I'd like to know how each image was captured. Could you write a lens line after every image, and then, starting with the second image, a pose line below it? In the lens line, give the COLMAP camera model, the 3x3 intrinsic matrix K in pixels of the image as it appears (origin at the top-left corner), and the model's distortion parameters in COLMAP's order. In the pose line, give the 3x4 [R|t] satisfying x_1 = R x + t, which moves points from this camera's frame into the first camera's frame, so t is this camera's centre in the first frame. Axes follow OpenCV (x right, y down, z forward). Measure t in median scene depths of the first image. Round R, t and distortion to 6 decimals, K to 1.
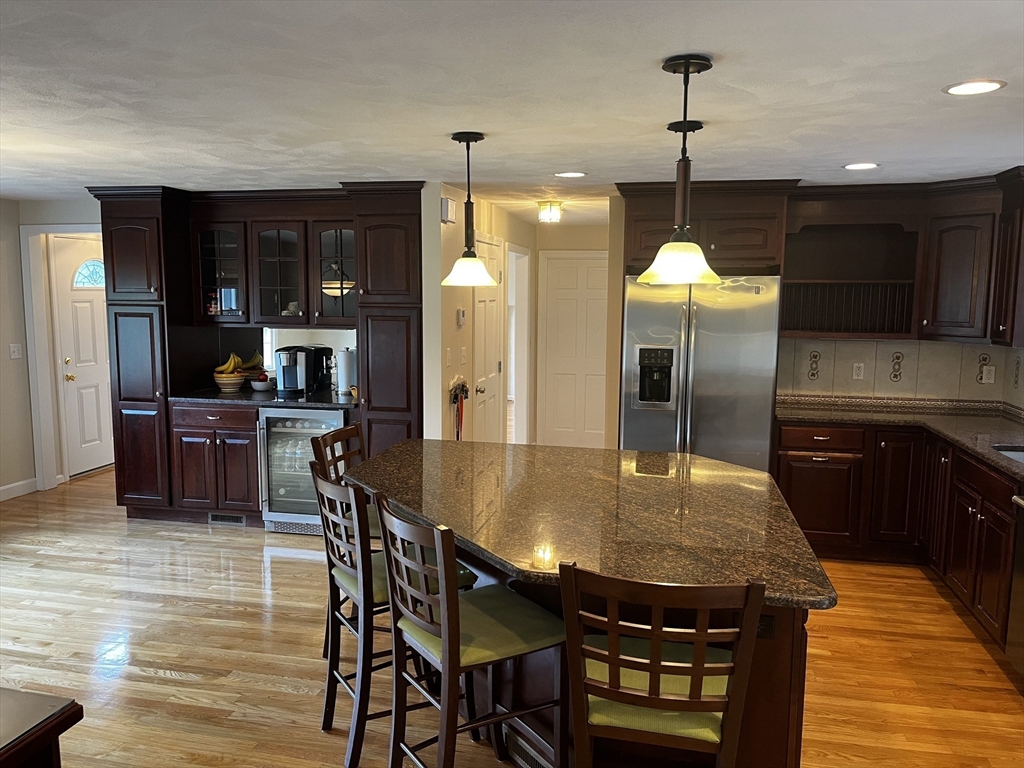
lens RADIAL K [[784.2, 0, 509.2], [0, 784.2, 389.3], [0, 0, 1]] dist [0.076632, -0.112634]
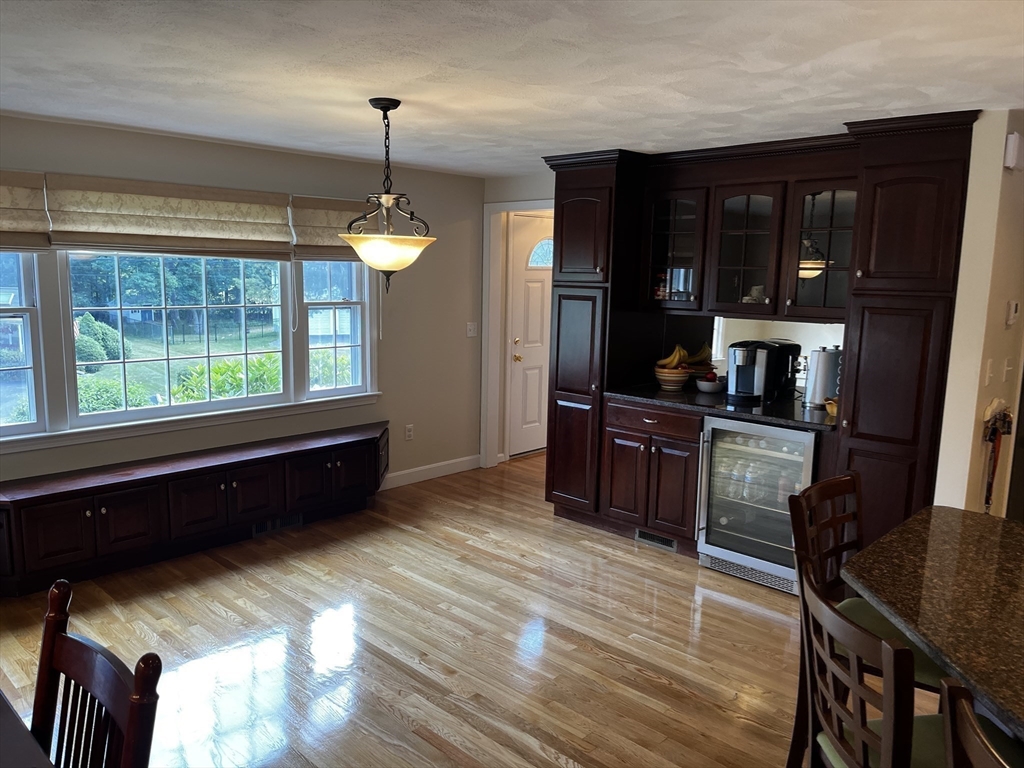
lens RADIAL K [[769.3, 0, 497.7], [0, 769.3, 385.0], [0, 0, 1]] dist [0.020842, -0.024393]
pose [[0.847479, 0.088742, -0.523359, -0.089696], [-0.077206, 0.996049, 0.043871, -0.027902], [0.525184, 0.003227, 0.850982, 0.224289]]
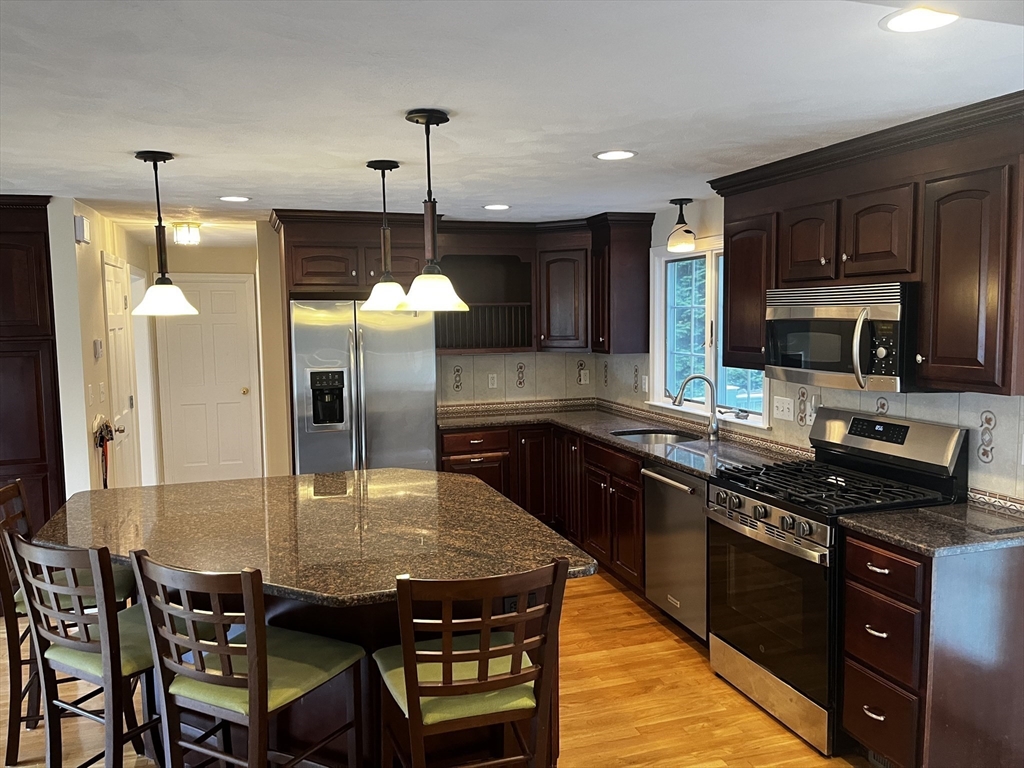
lens RADIAL K [[784.2, 0, 507.1], [0, 784.2, 378.2], [0, 0, 1]] dist [0.076632, -0.112634]
pose [[0.862589, -0.062881, 0.501982, -0.124481], [0.082663, 0.996429, -0.017227, -0.005972], [-0.499106, 0.056355, 0.864707, -0.001100]]
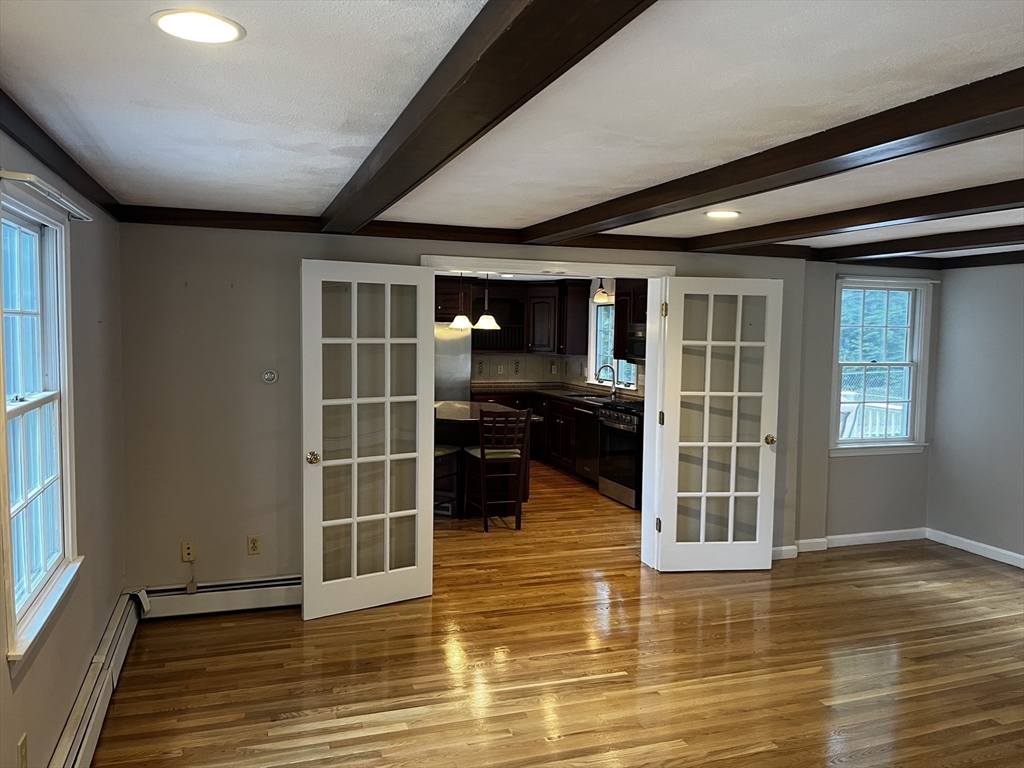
lens RADIAL K [[784.2, 0, 513.9], [0, 784.2, 384.9], [0, 0, 1]] dist [0.076632, -0.112634]
pose [[0.854957, -0.031856, 0.517719, -0.607077], [0.055994, 0.997948, -0.031063, 0.085644], [-0.515667, 0.055547, 0.854987, -0.774761]]
